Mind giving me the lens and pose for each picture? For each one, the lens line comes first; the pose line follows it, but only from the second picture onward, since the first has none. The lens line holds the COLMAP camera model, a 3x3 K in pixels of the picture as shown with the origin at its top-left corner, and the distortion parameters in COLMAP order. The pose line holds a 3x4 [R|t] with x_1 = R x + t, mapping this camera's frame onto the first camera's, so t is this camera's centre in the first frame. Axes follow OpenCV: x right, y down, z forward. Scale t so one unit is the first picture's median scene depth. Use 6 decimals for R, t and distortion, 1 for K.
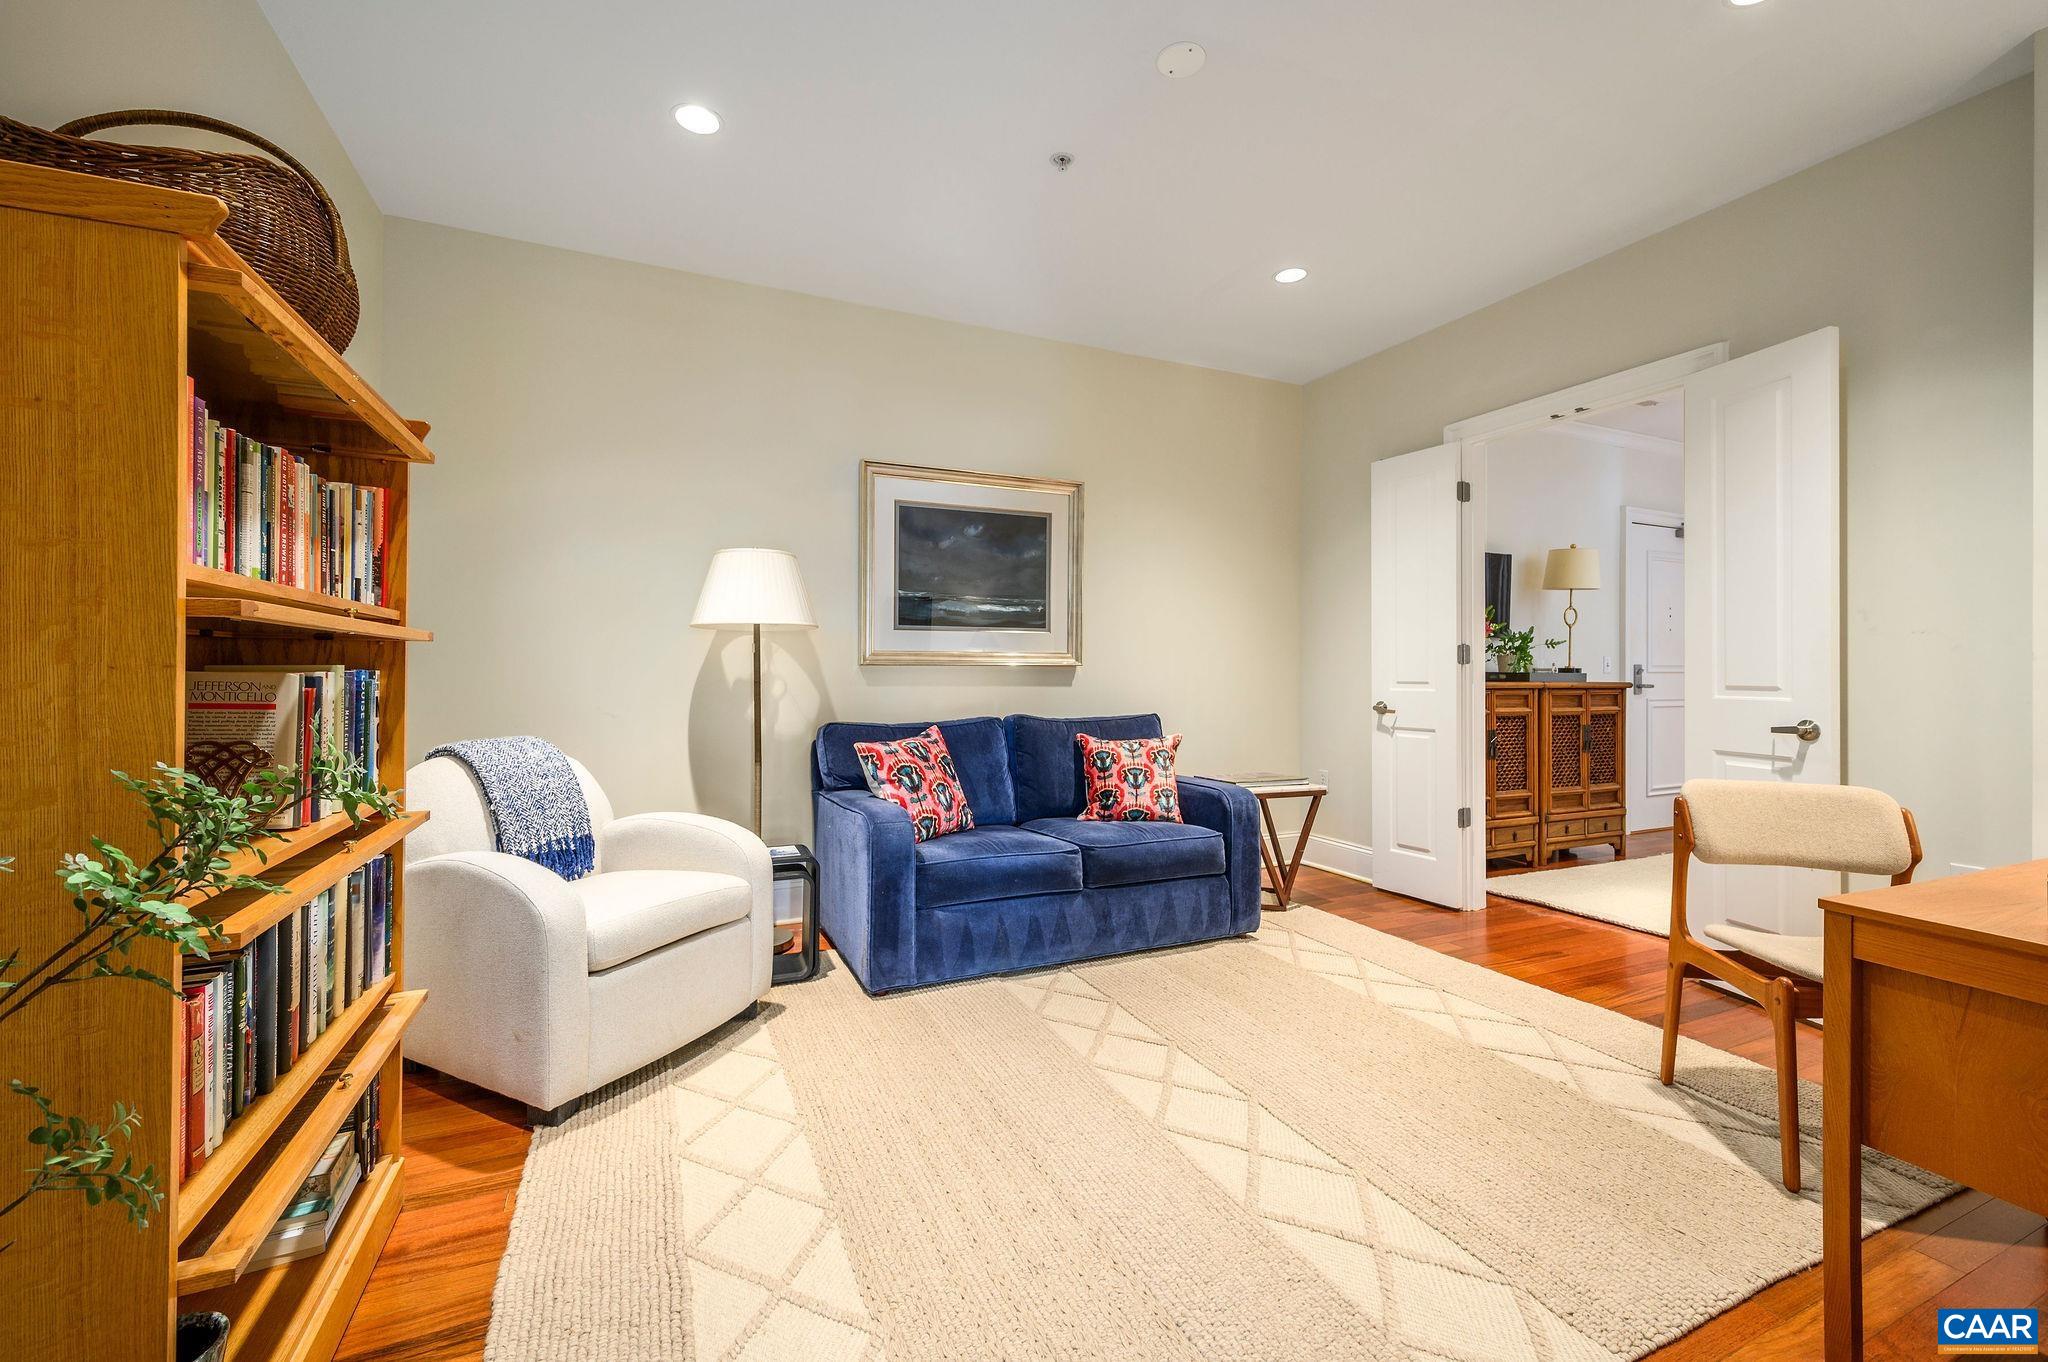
lens RADIAL K [[846.6, 0, 1024.0], [0, 846.6, 687.3], [0, 0, 1]] dist [-0.001311, -0.000175]
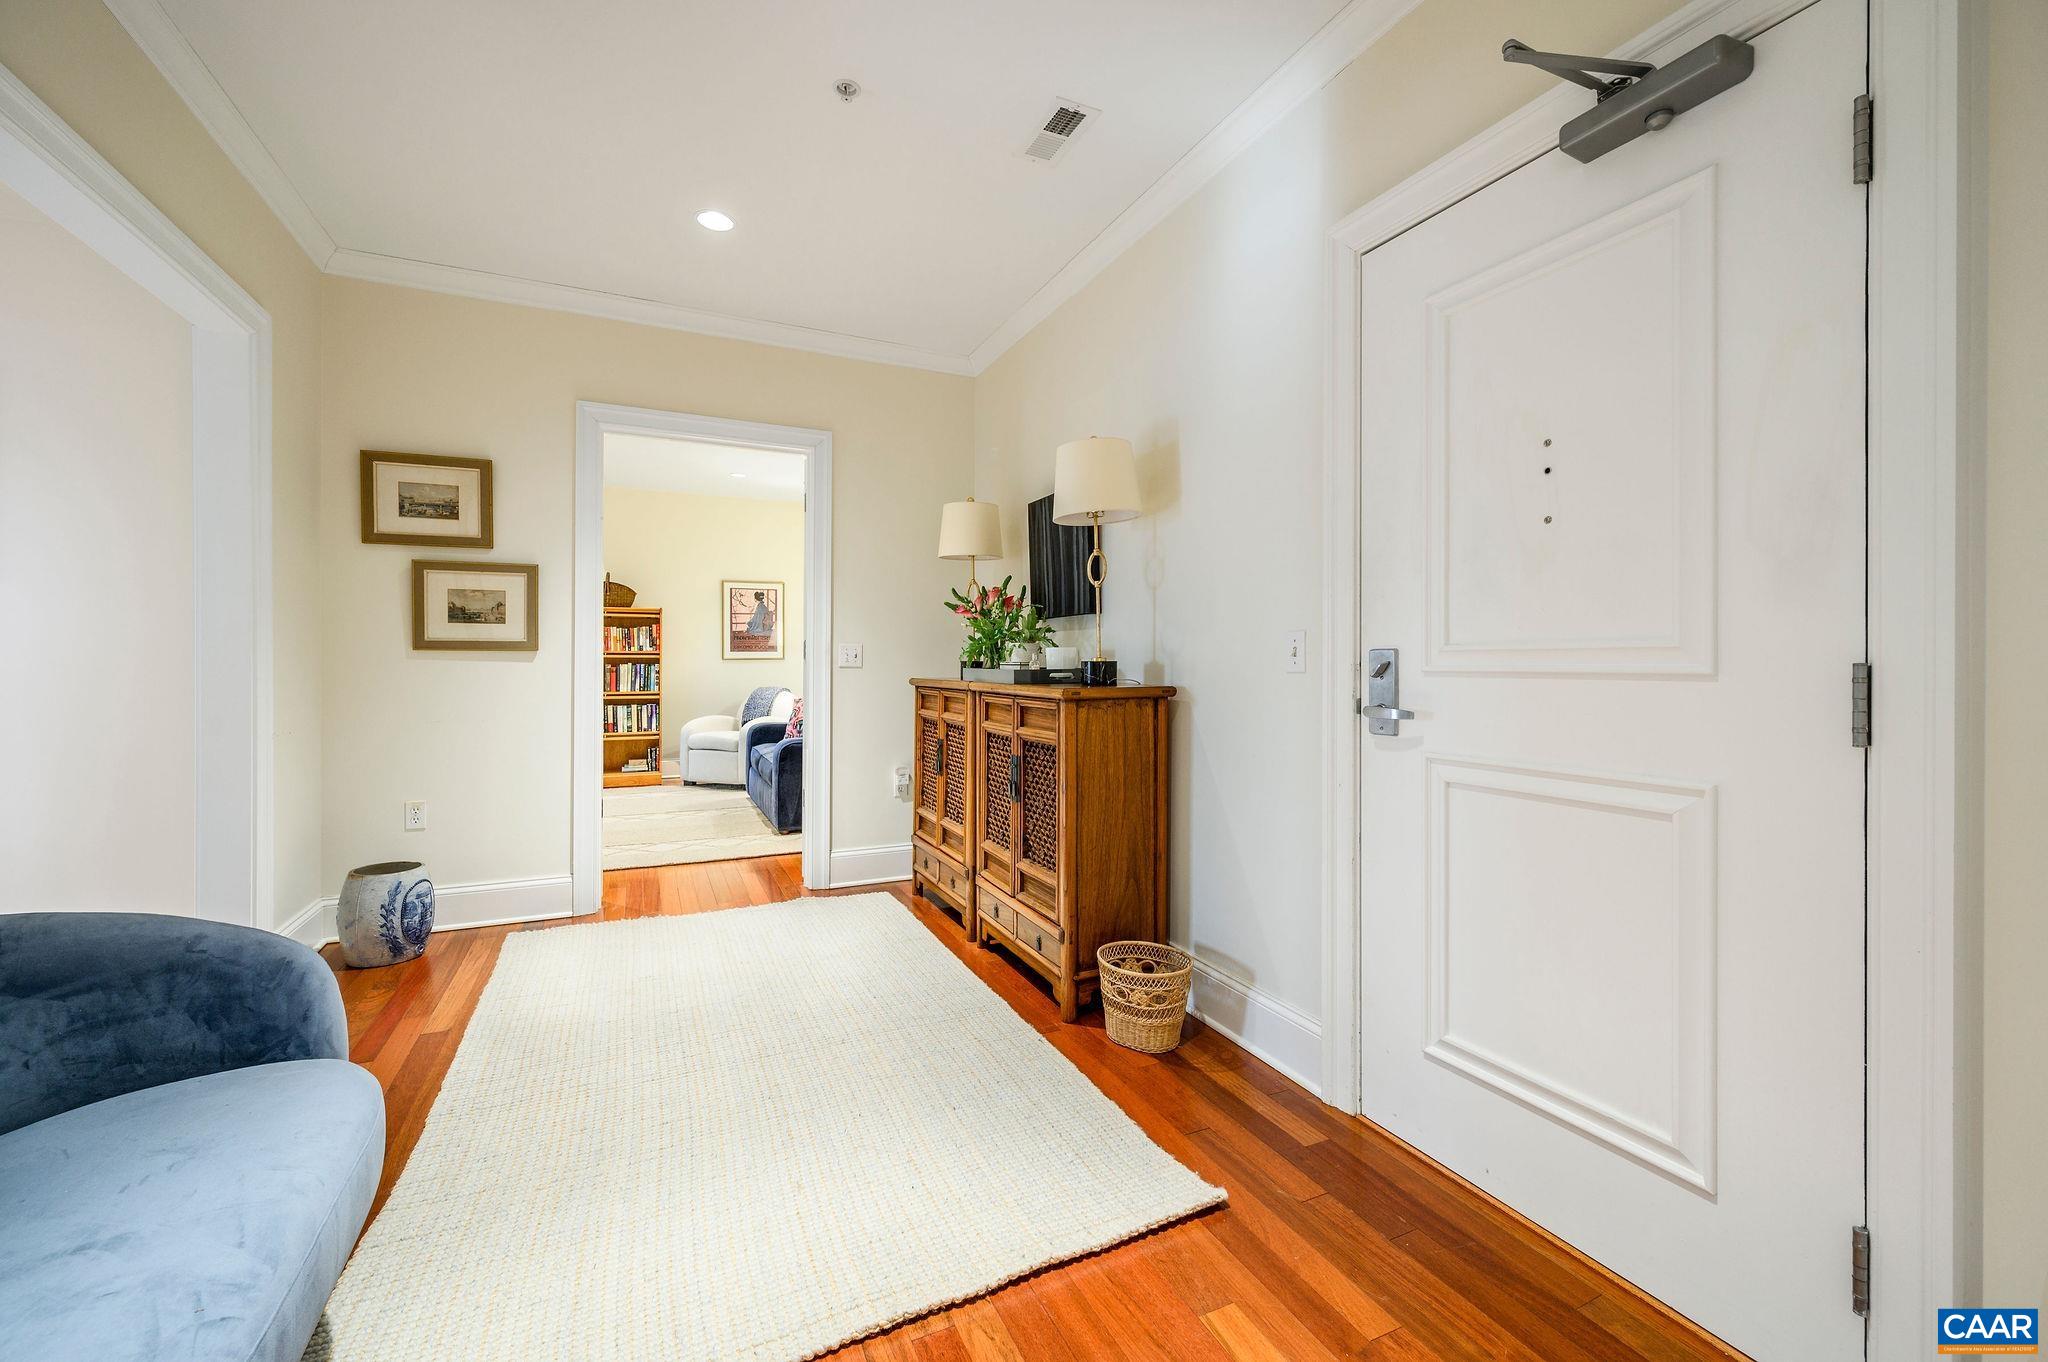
lens RADIAL K [[823.2, 0, 1020.4], [0, 823.2, 669.9], [0, 0, 1]] dist [-0.014304, 0.000094]
pose [[0.009033, 0.003732, -0.999952, 1.882204], [-0.025304, 0.999674, 0.003502, -0.027787], [0.999639, 0.025271, 0.009124, 1.499054]]
